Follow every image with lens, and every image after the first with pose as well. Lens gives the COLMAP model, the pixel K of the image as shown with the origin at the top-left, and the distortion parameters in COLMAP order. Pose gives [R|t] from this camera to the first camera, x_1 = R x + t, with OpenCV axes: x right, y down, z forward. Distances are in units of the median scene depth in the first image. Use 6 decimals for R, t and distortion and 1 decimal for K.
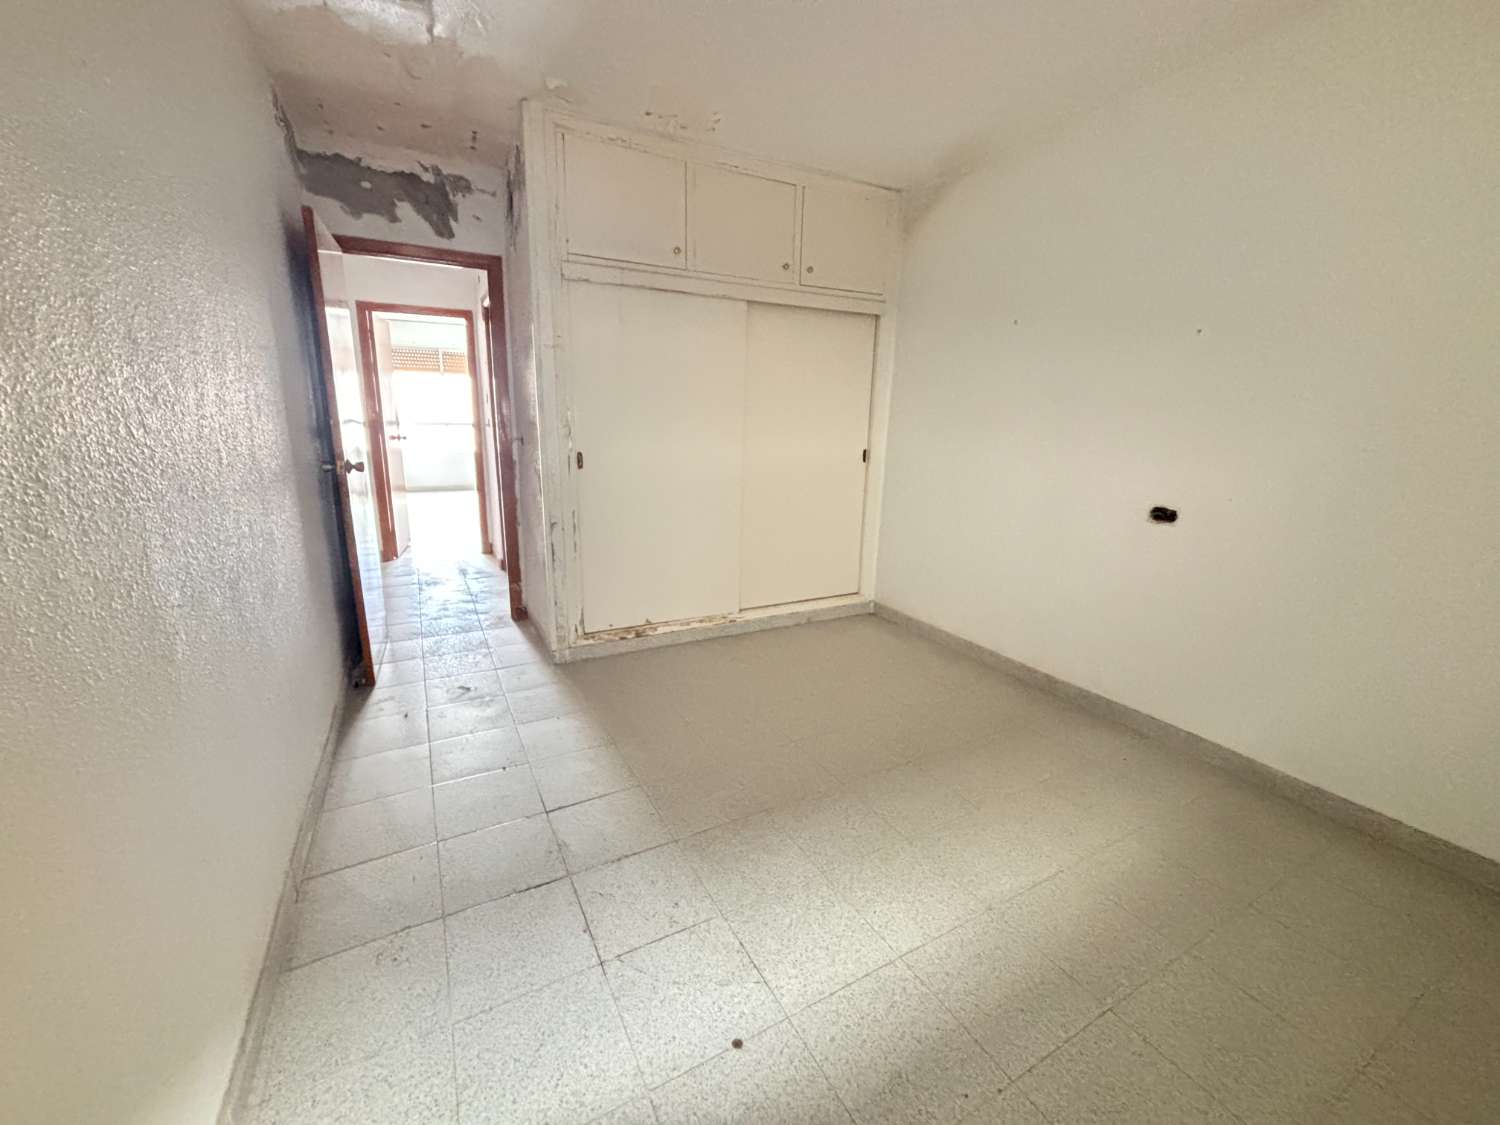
lens RADIAL K [[611.7, 0, 750.0], [0, 611.7, 562.5], [0, 0, 1]] dist [0.025786, 0.000028]
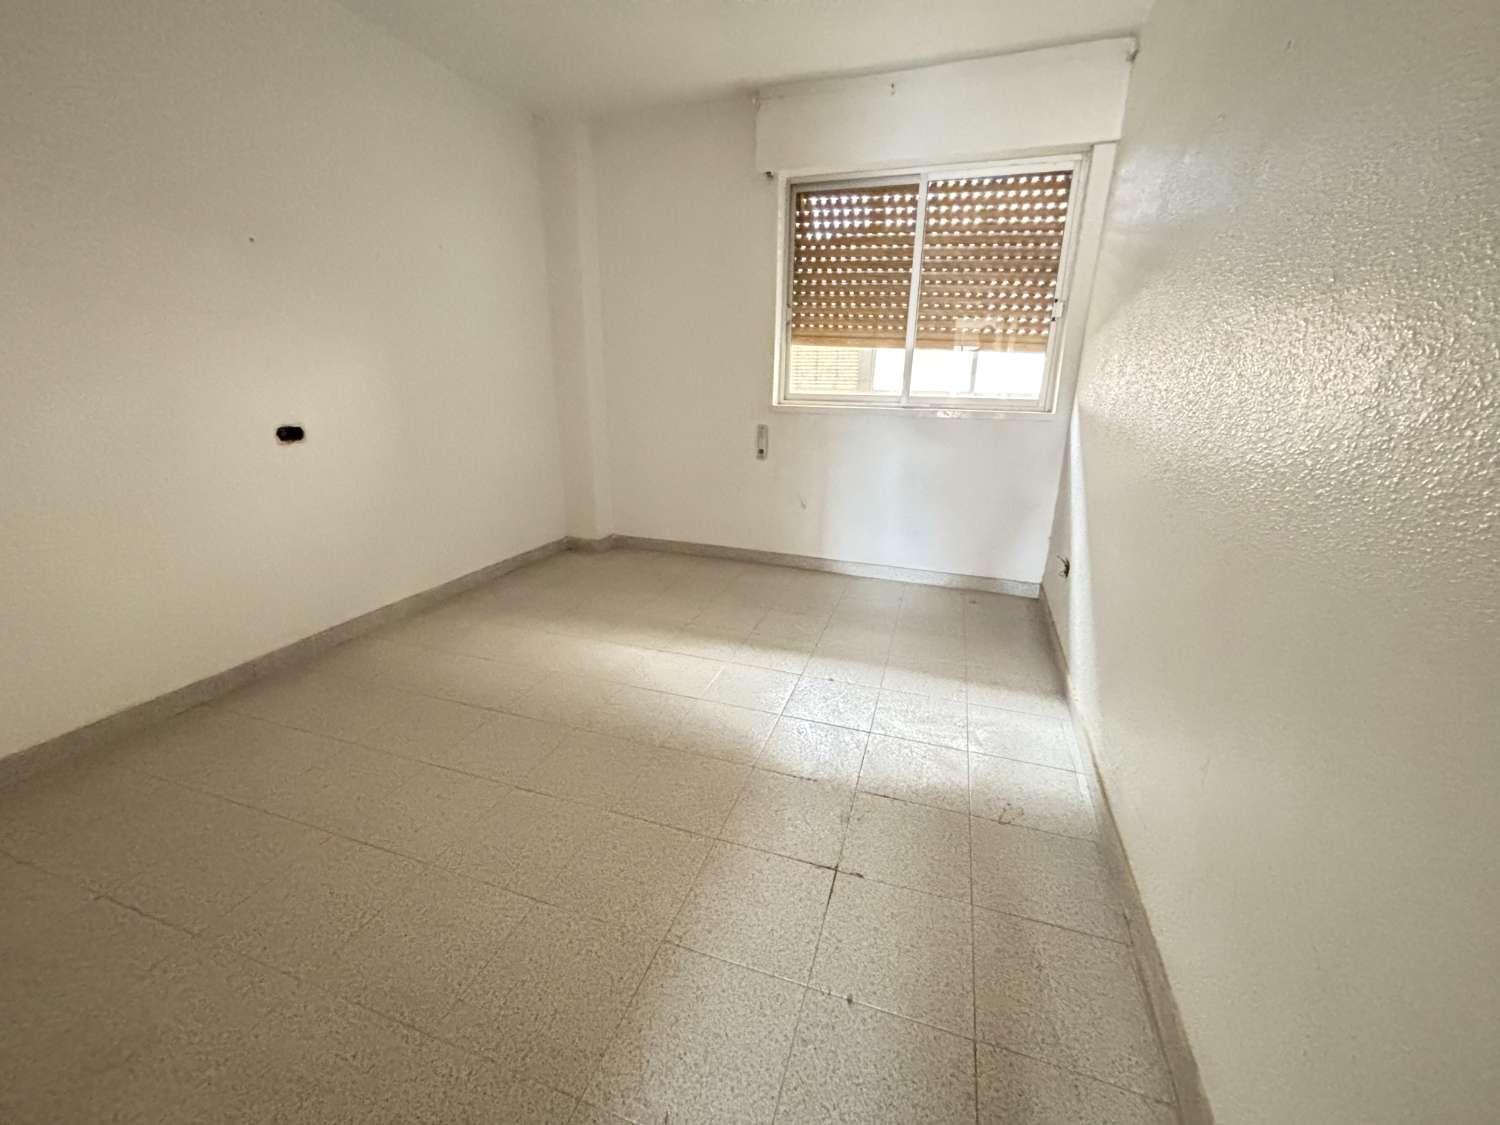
lens RADIAL K [[611.7, 0, 750.0], [0, 611.7, 562.5], [0, 0, 1]] dist [0.025786, 0.000028]
pose [[-0.686032, -0.245560, 0.684880, -0.679713], [0.133799, 0.882689, 0.450508, -0.292285], [-0.715163, 0.400699, -0.572697, 1.344250]]
